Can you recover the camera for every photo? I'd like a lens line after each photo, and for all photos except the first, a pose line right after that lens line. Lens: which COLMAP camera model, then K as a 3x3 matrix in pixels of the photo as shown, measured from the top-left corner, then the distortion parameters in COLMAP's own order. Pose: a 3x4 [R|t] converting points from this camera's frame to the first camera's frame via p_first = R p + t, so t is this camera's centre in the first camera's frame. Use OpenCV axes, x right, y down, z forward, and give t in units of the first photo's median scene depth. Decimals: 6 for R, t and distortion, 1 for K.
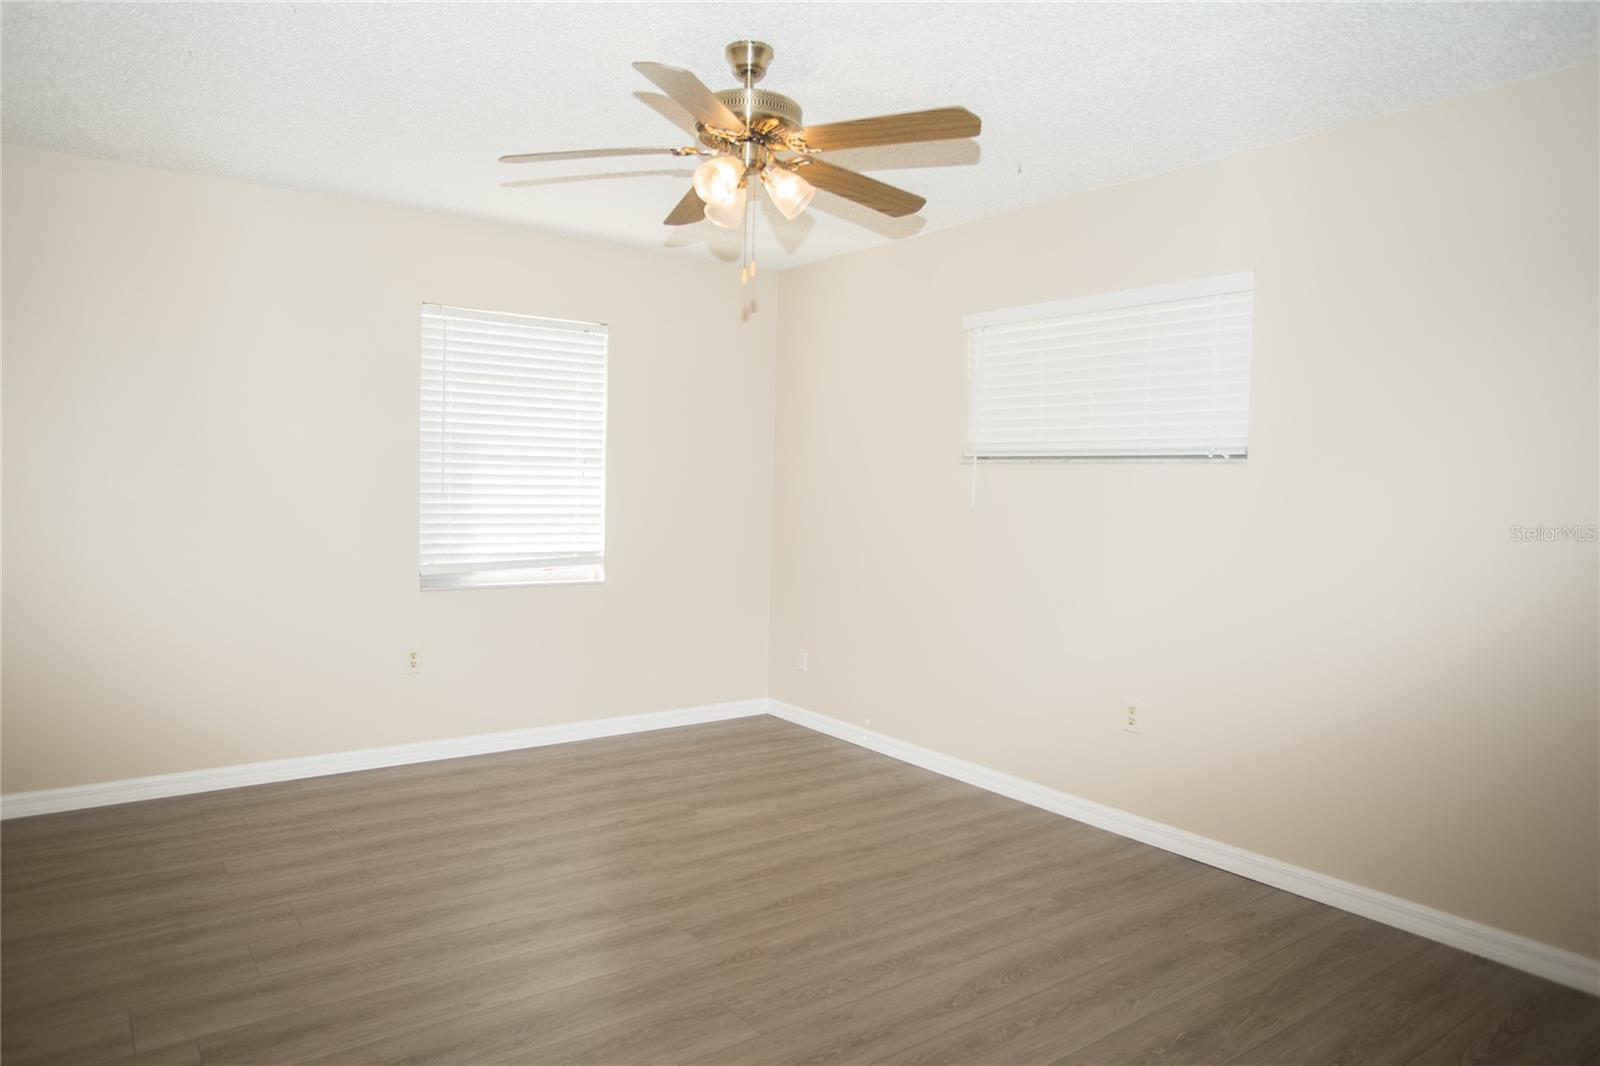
lens RADIAL K [[1043.1, 0, 800.0], [0, 1043.1, 533.0], [0, 0, 1]] dist [-0.003831, -0.000950]
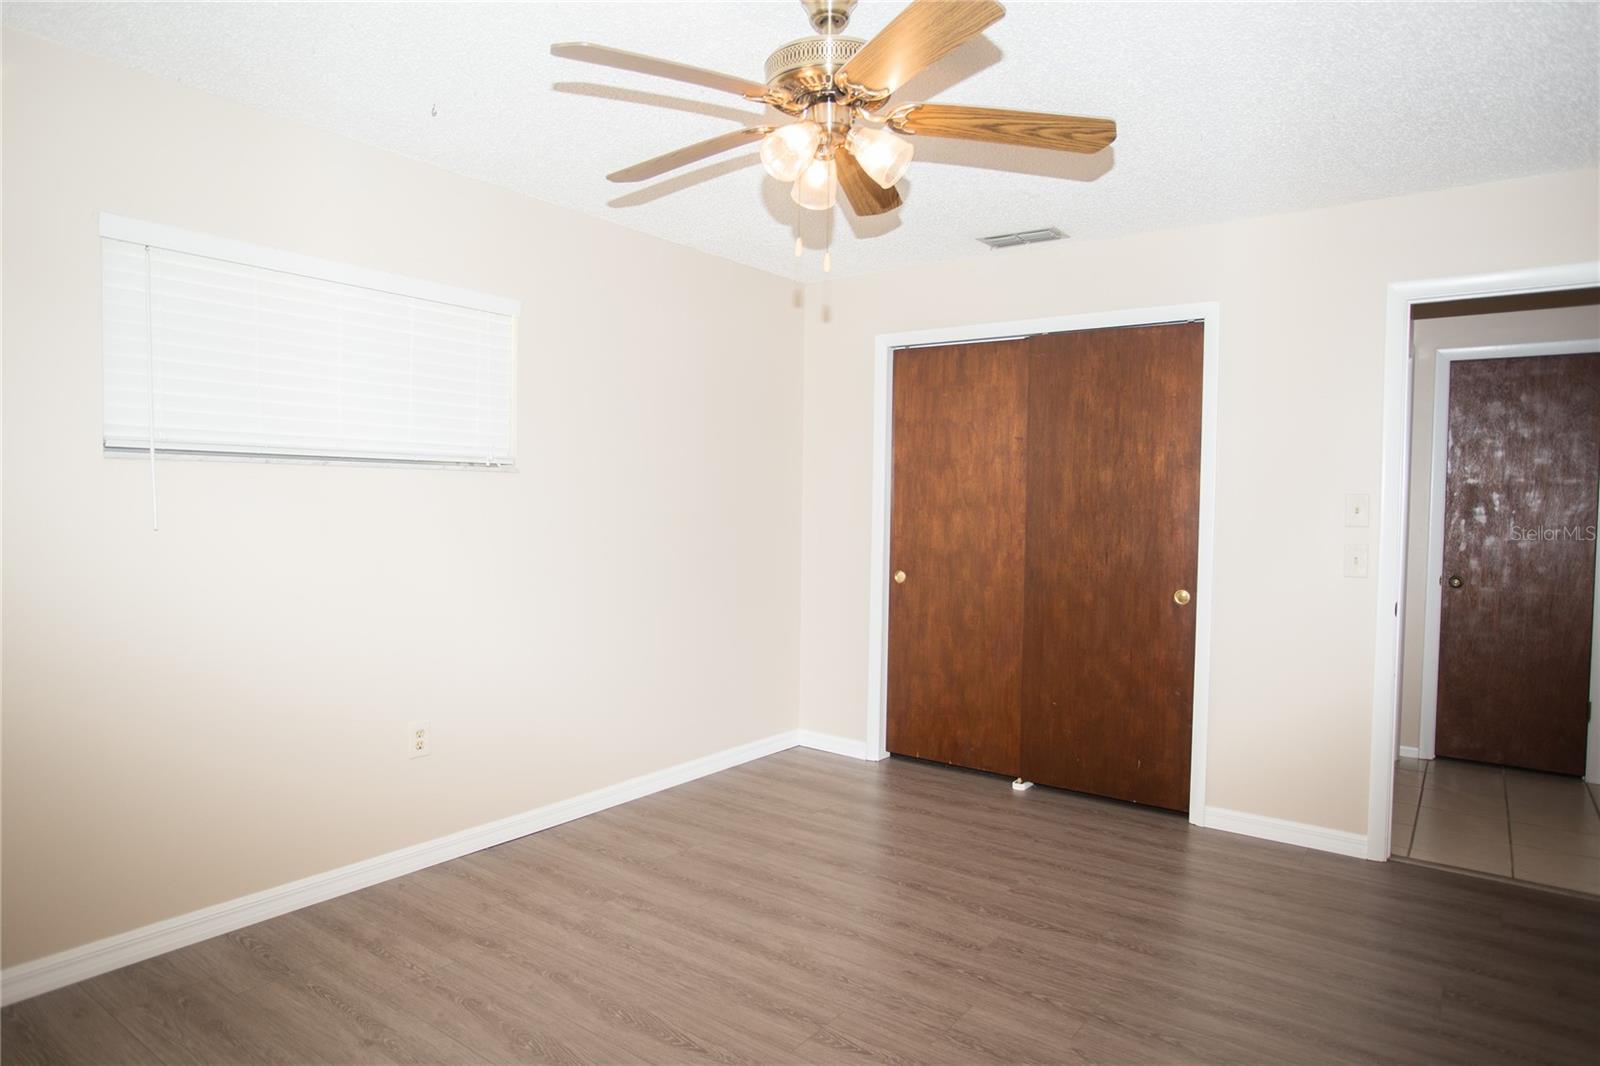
lens RADIAL K [[943.4, 0, 800.0], [0, 943.4, 533.0], [0, 0, 1]] dist [-0.041329, -0.000076]
pose [[-0.293452, -0.060938, 0.954030, -0.678871], [0.025539, 0.997110, 0.071545, -0.071752], [-0.955633, 0.045360, -0.291048, 1.089951]]
